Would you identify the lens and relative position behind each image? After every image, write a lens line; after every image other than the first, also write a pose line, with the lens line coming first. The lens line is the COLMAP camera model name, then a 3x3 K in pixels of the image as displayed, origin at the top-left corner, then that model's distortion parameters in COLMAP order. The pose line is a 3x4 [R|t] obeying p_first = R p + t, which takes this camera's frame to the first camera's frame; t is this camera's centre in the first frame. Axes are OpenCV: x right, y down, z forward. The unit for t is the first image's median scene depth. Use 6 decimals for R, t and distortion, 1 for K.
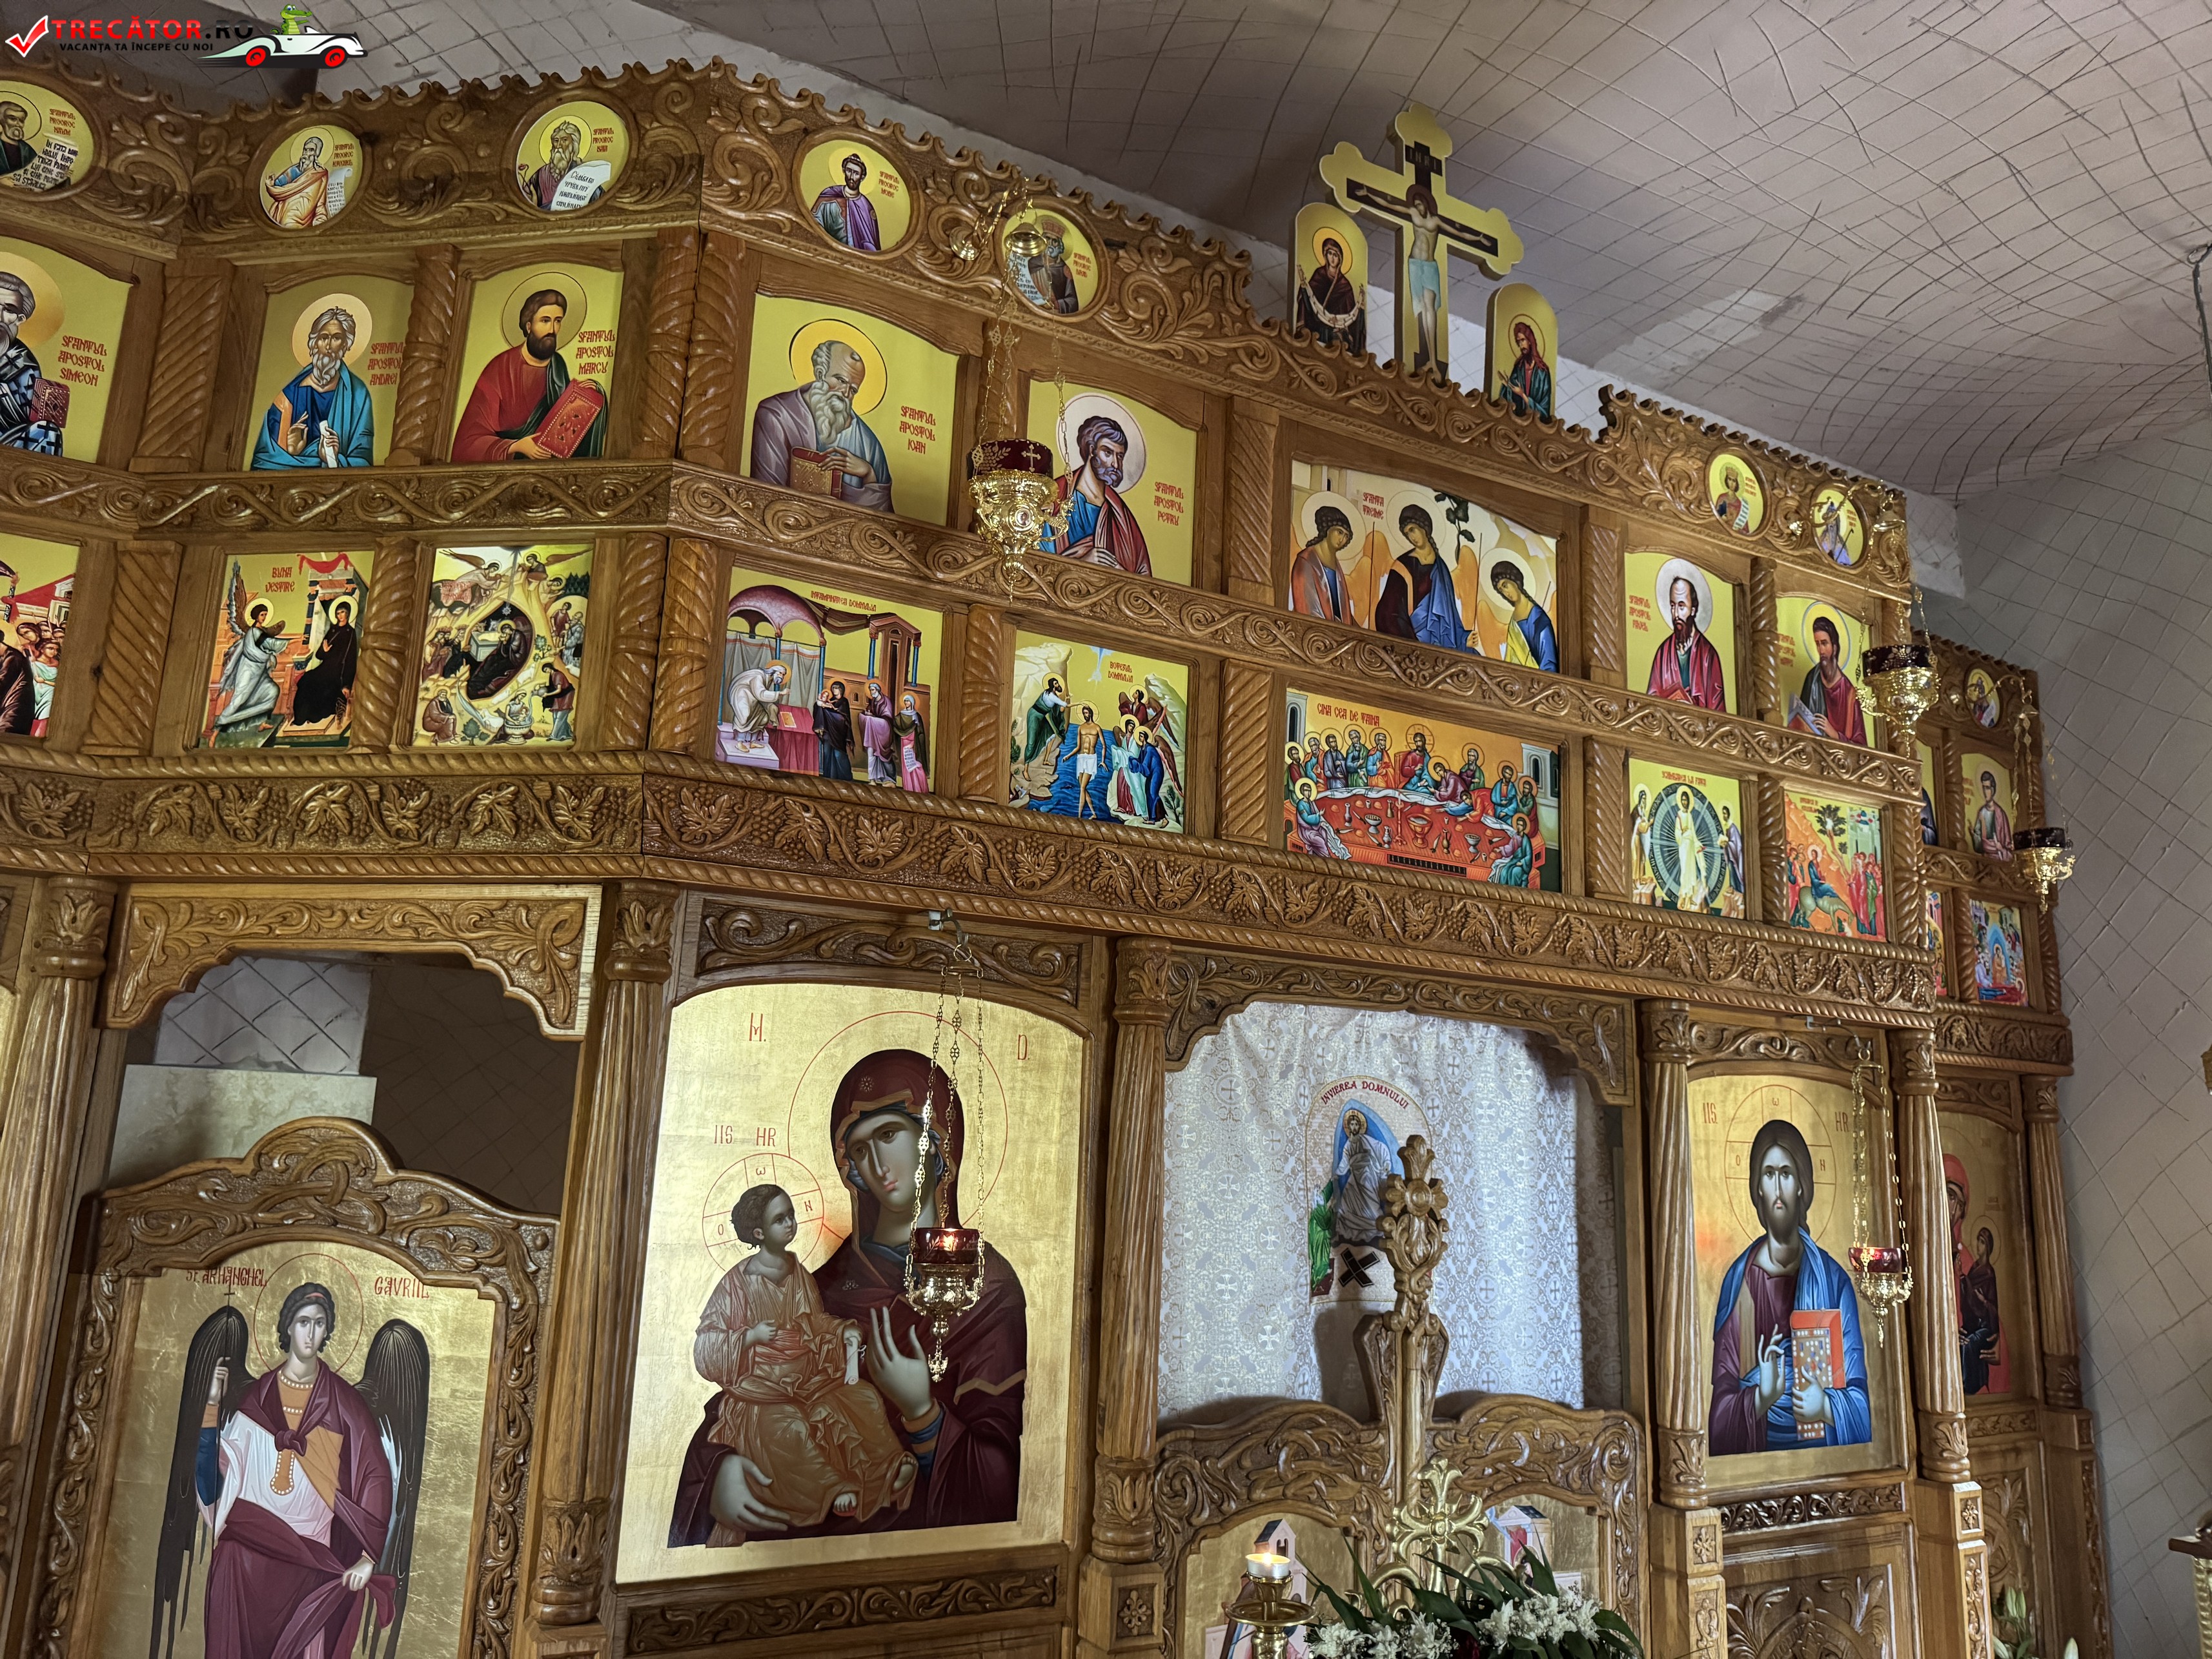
lens RADIAL K [[1566.3, 0, 1106.2], [0, 1566.3, 828.4], [0, 0, 1]] dist [0.056324, -0.057858]
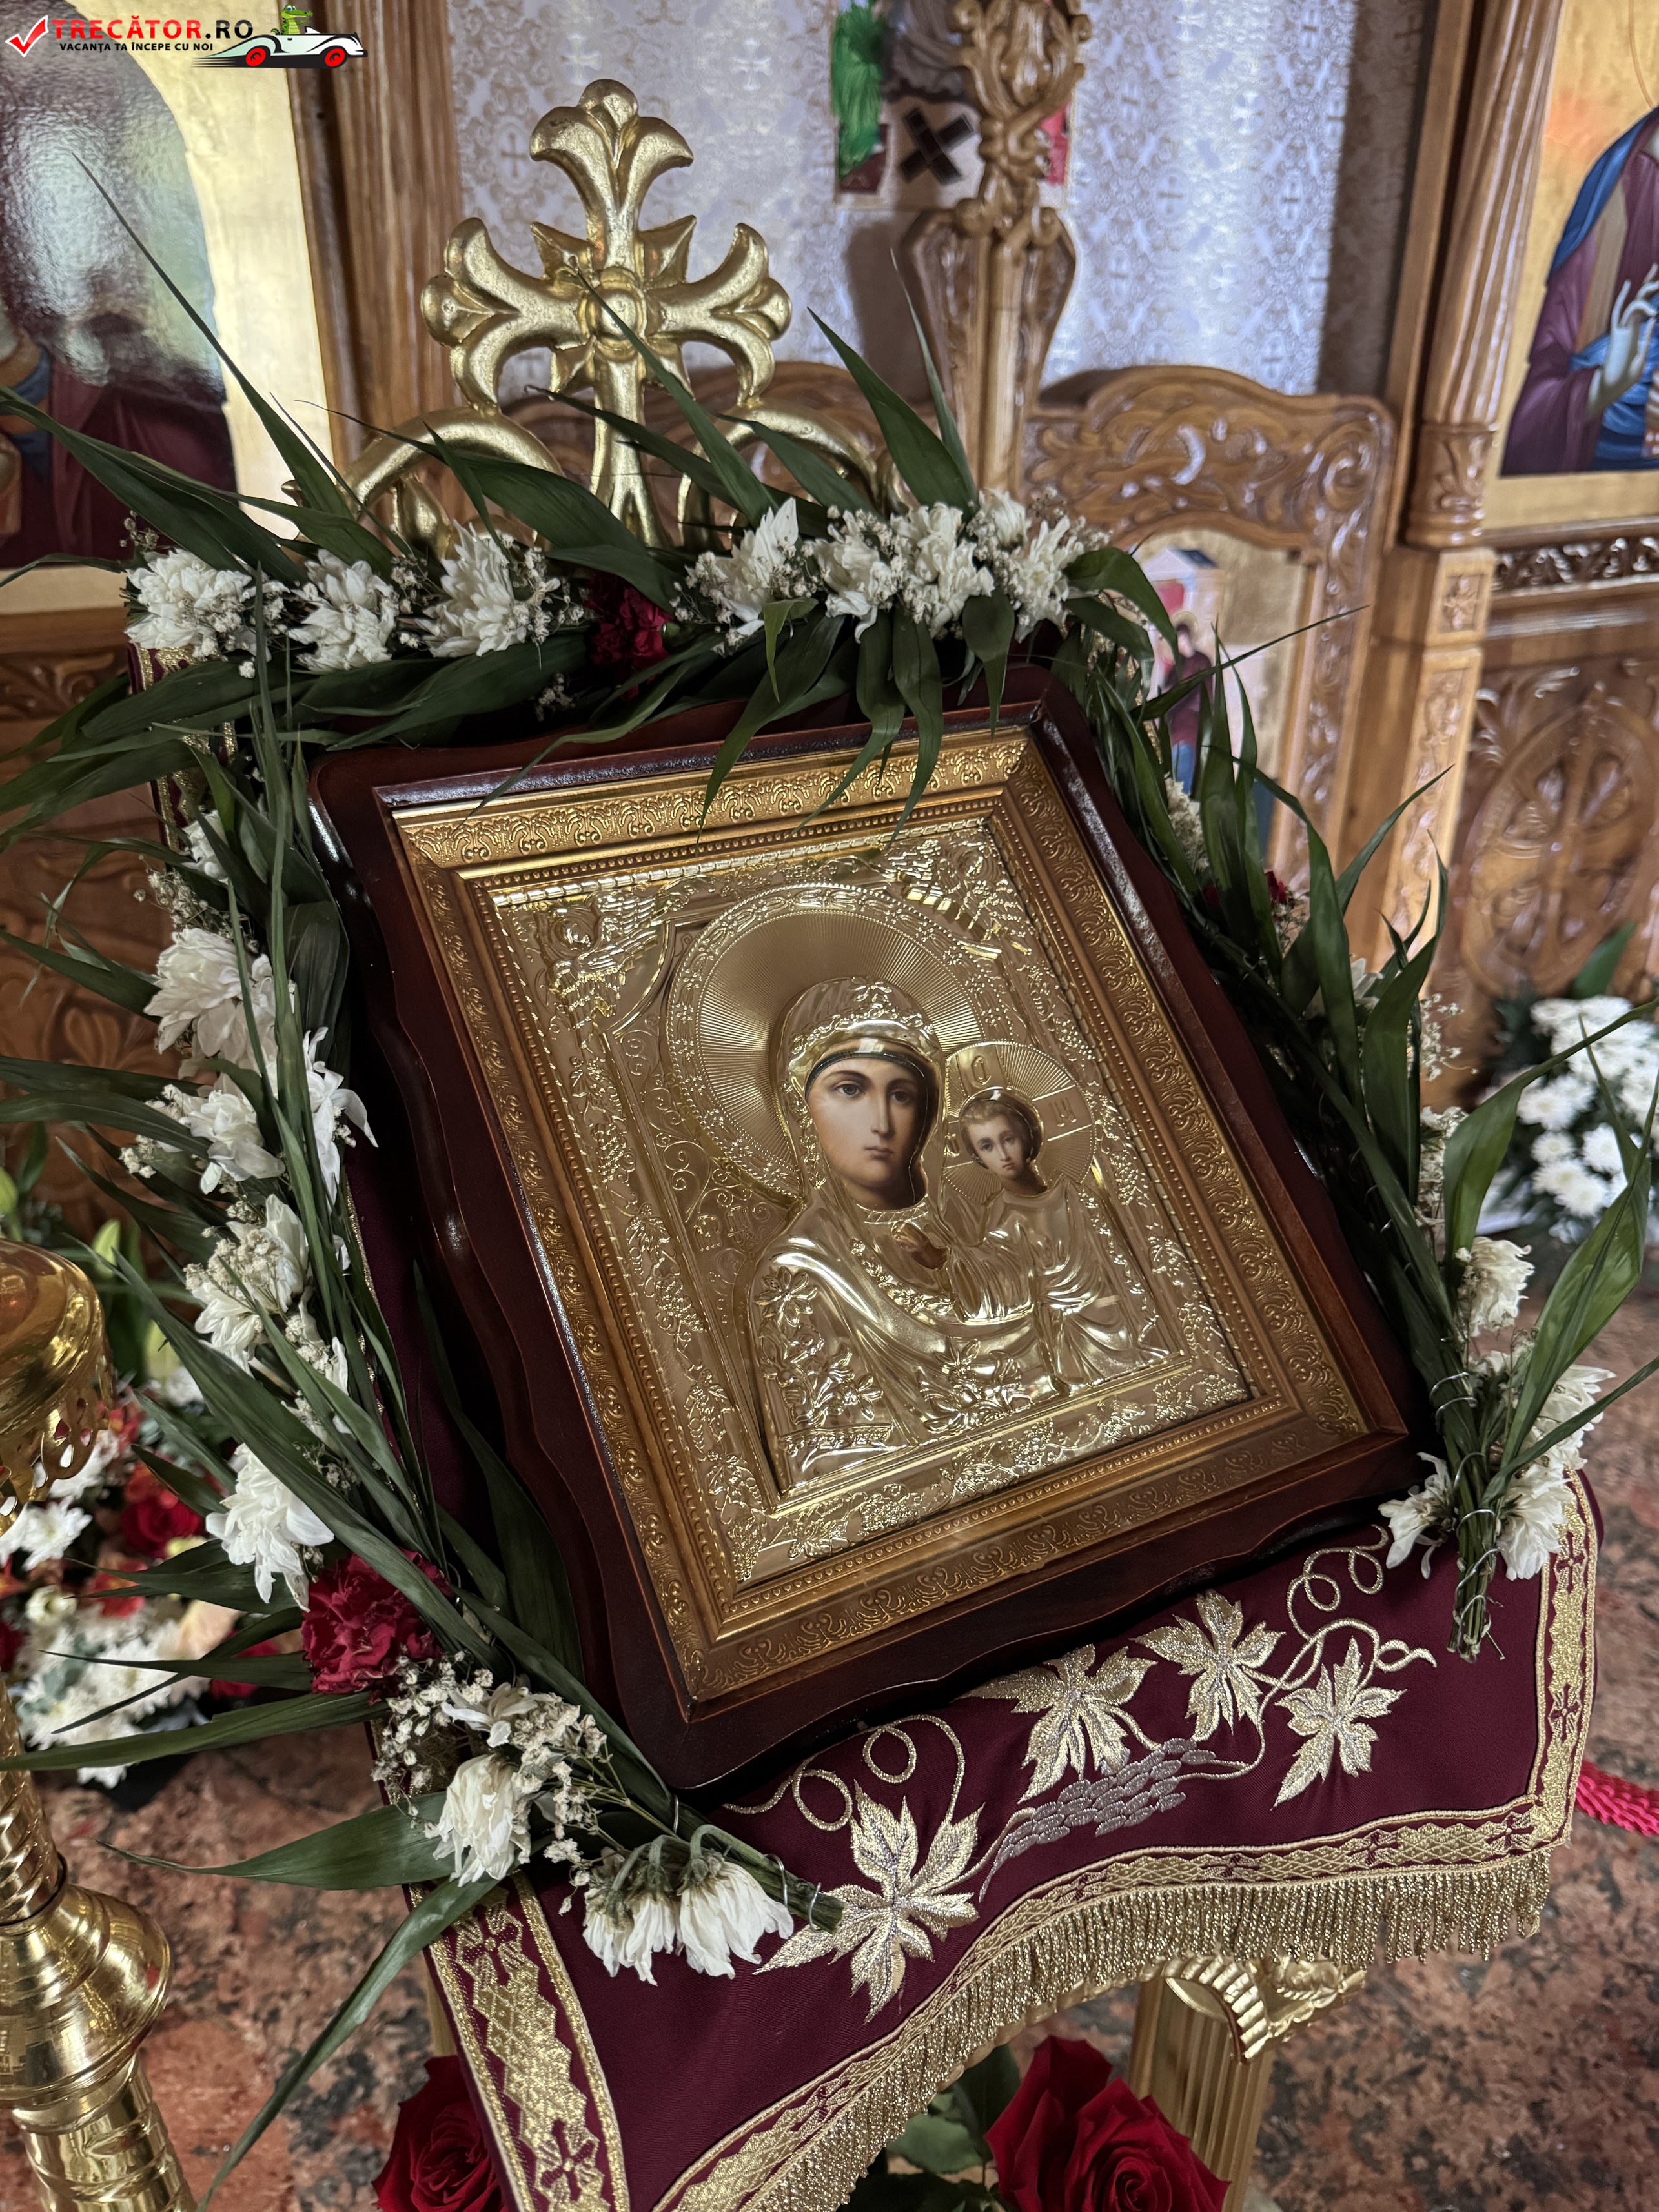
lens RADIAL K [[1666.8, 0, 838.0], [0, 1666.8, 1102.7], [0, 0, 1]] dist [-0.016361, -0.001657]
pose [[0.999278, -0.015013, -0.034896, 0.143237], [0.033121, 0.794206, 0.606745, 0.194151], [0.018606, -0.607463, 0.794130, 0.332320]]
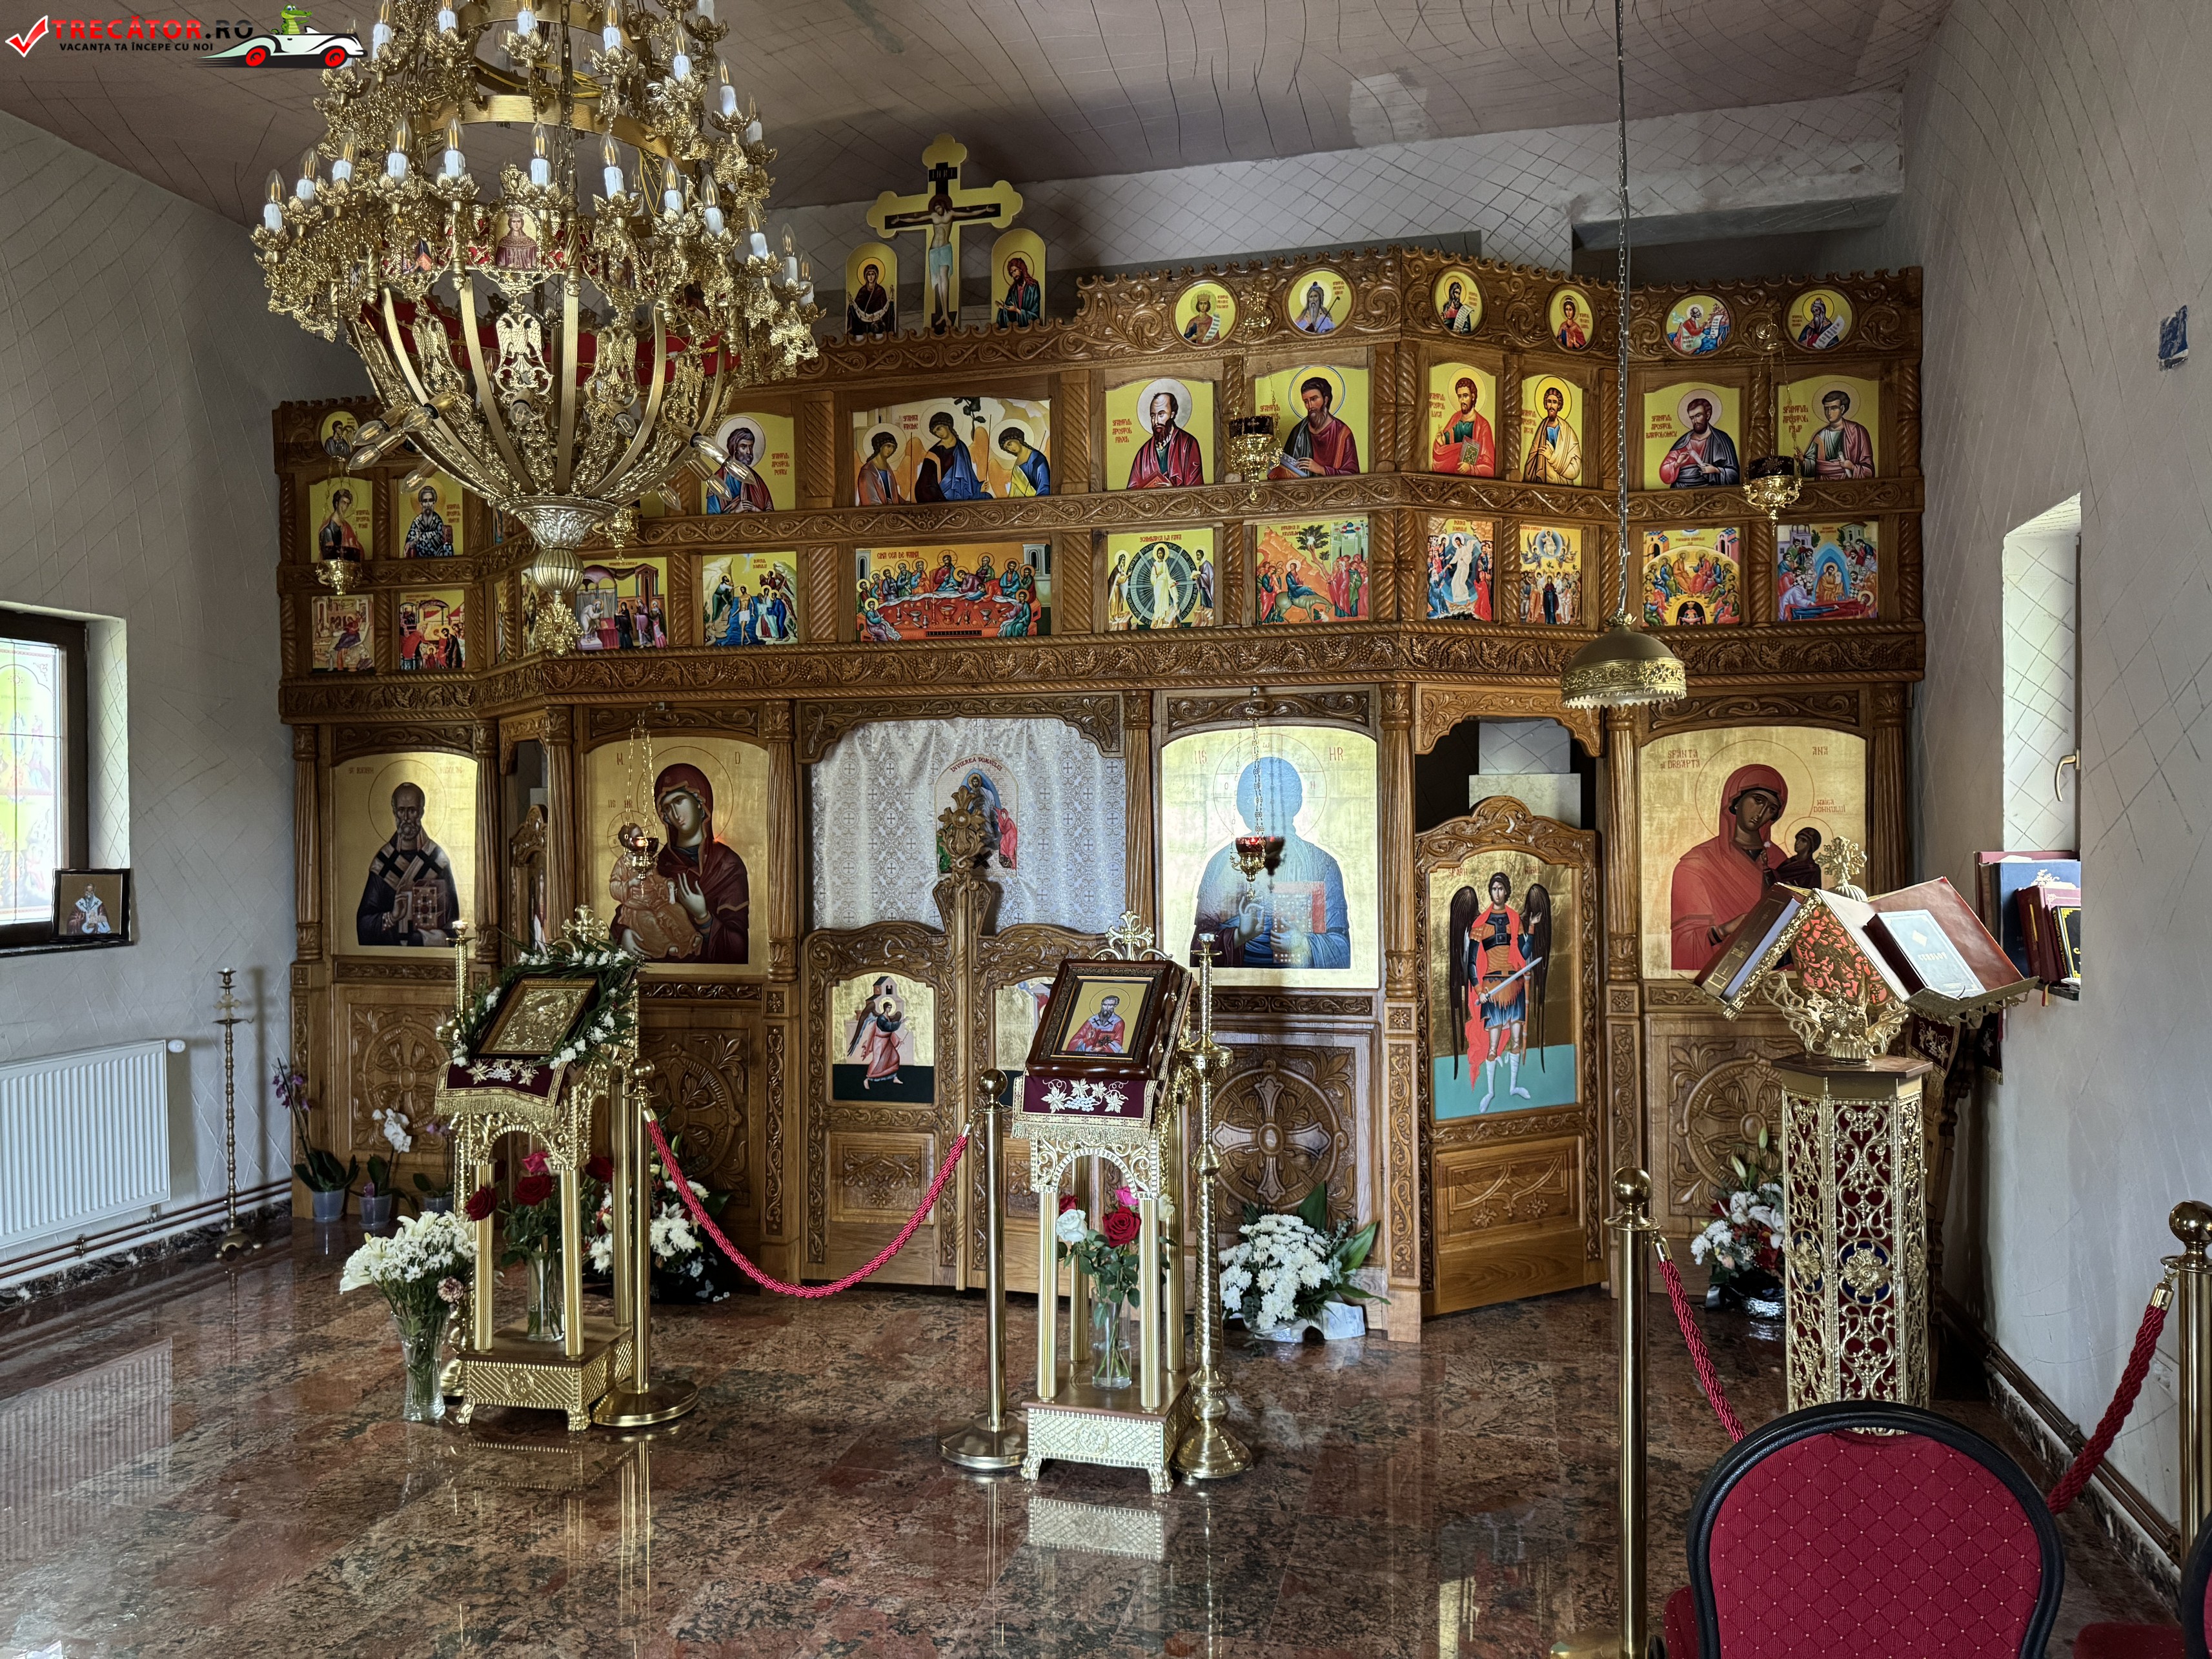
lens RADIAL K [[1566.3, 0, 1118.9], [0, 1566.3, 857.9], [0, 0, 1]] dist [0.056324, -0.057858]
pose [[0.733437, -0.028508, -0.679159, 1.512850], [0.174971, 0.973372, 0.148096, 0.041010], [0.656853, -0.227452, 0.718895, -0.185792]]
